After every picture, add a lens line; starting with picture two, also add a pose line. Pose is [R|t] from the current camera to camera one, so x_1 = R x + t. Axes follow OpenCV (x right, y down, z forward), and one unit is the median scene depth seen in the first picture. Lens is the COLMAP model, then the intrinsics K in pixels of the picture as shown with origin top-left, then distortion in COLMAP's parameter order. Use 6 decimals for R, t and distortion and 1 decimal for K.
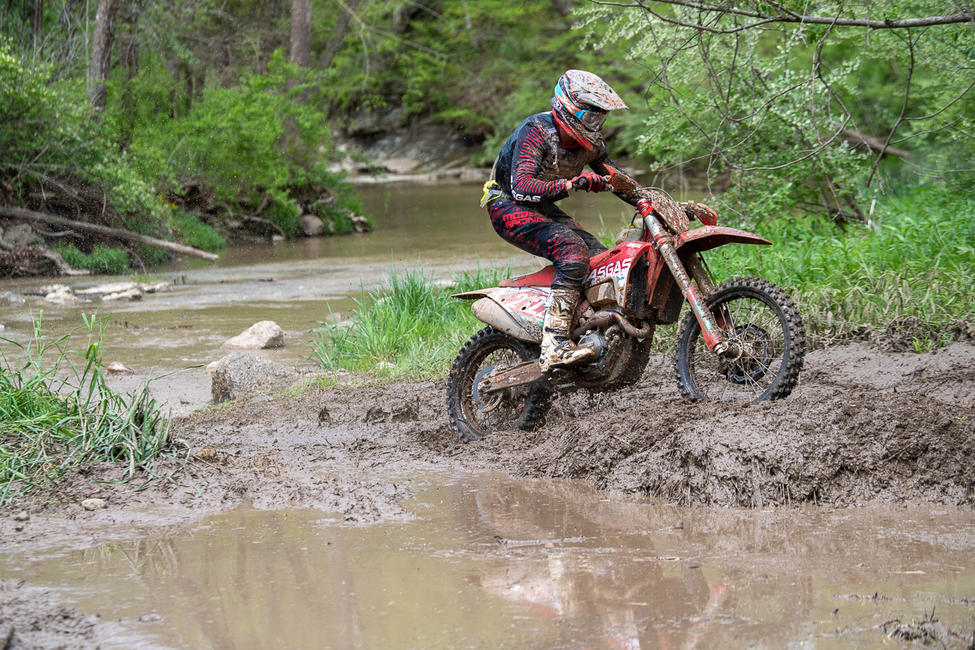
lens RADIAL K [[3032.7, 0, 505.2], [0, 3032.7, 315.9], [0, 0, 1]] dist [0.643018, 0.000000]
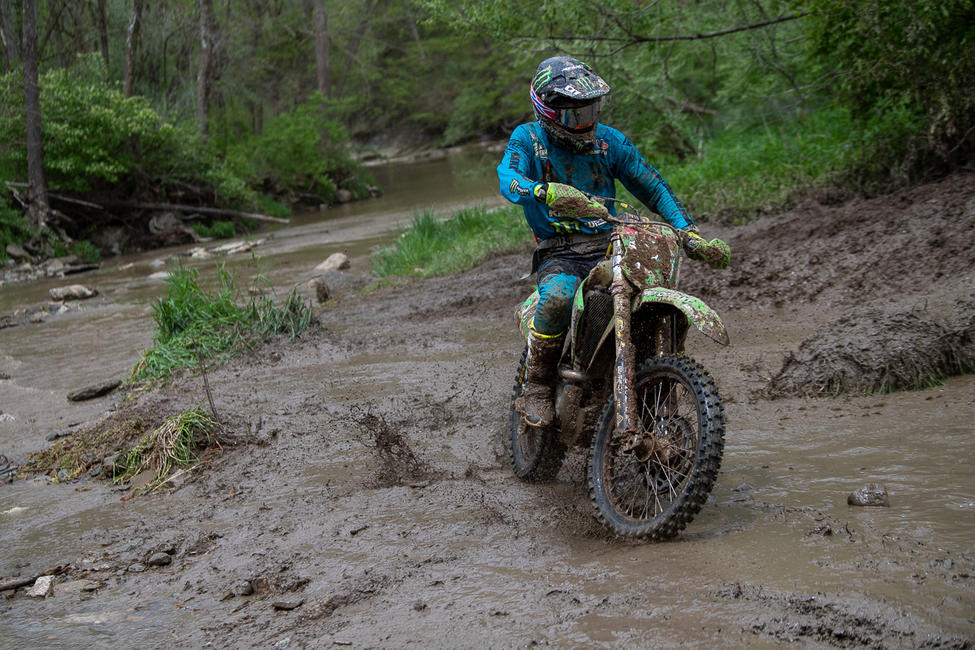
lens RADIAL K [[2026.4, 0, 497.3], [0, 2026.4, 322.0], [0, 0, 1]] dist [0.039905, 0.000000]
pose [[0.994473, -0.103980, 0.014566, -0.008542], [0.103353, 0.993893, 0.038660, 0.003300], [-0.018497, -0.036940, 0.999146, -0.053247]]
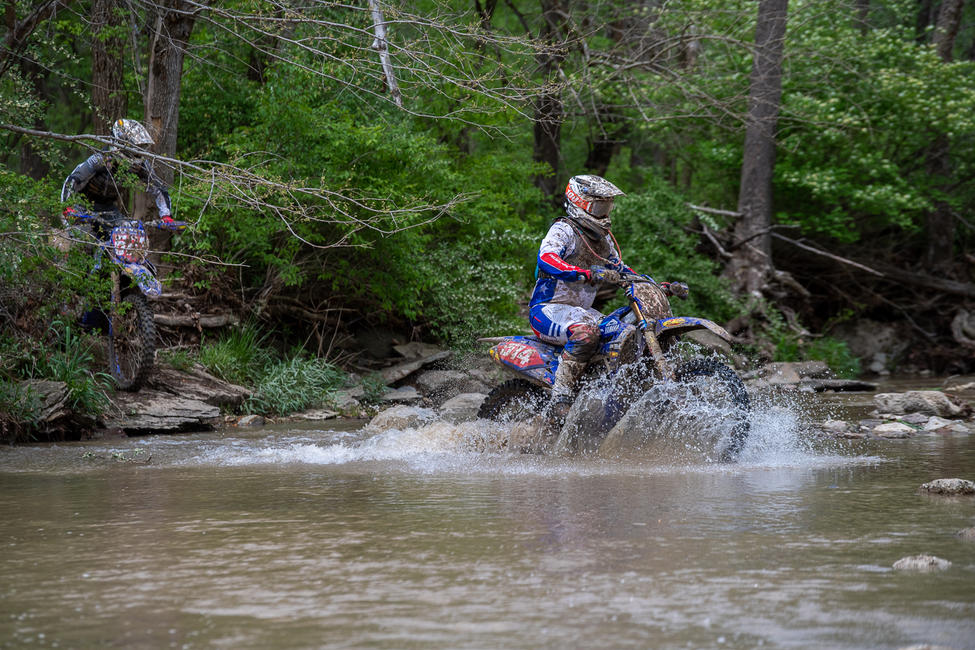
lens RADIAL K [[4726.5, 0, 487.6], [0, 4726.5, 326.7], [0, 0, 1]] dist [2.018027, 0.000000]
pose [[0.986178, 0.016015, -0.164911, -0.082762], [-0.023910, 0.998655, -0.046000, 0.034020], [0.163952, 0.049307, 0.985235, -0.210444]]
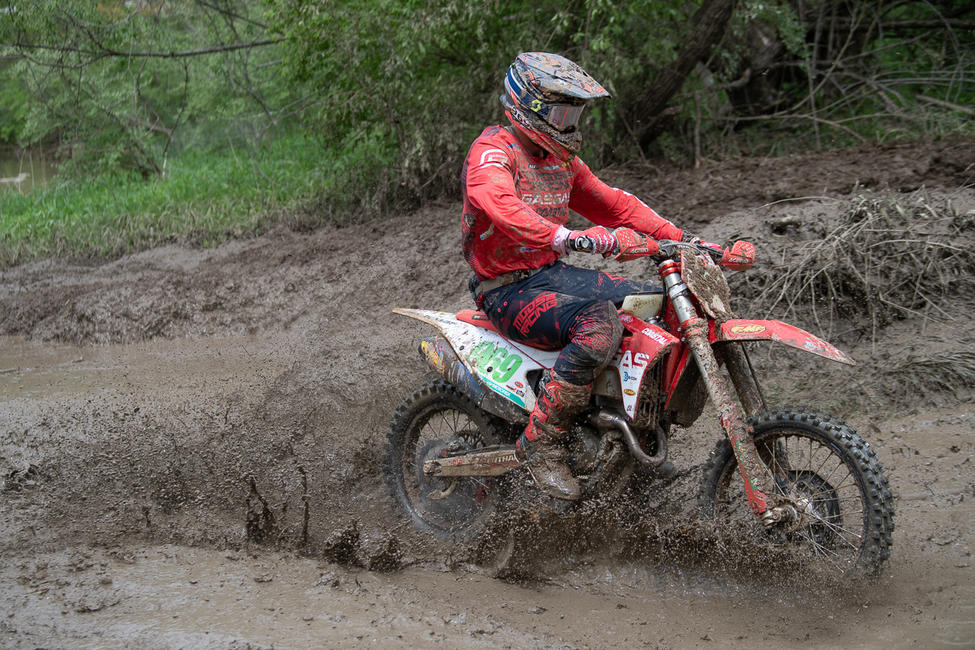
lens RADIAL K [[1972.6, 0, 491.6], [0, 1972.6, 323.9], [0, 0, 1]] dist [0.008732, 0.000000]
pose [[0.955734, -0.068280, 0.286201, -0.012458], [0.055241, 0.997044, 0.053398, 0.001749], [-0.289001, -0.035224, 0.956681, -0.036232]]
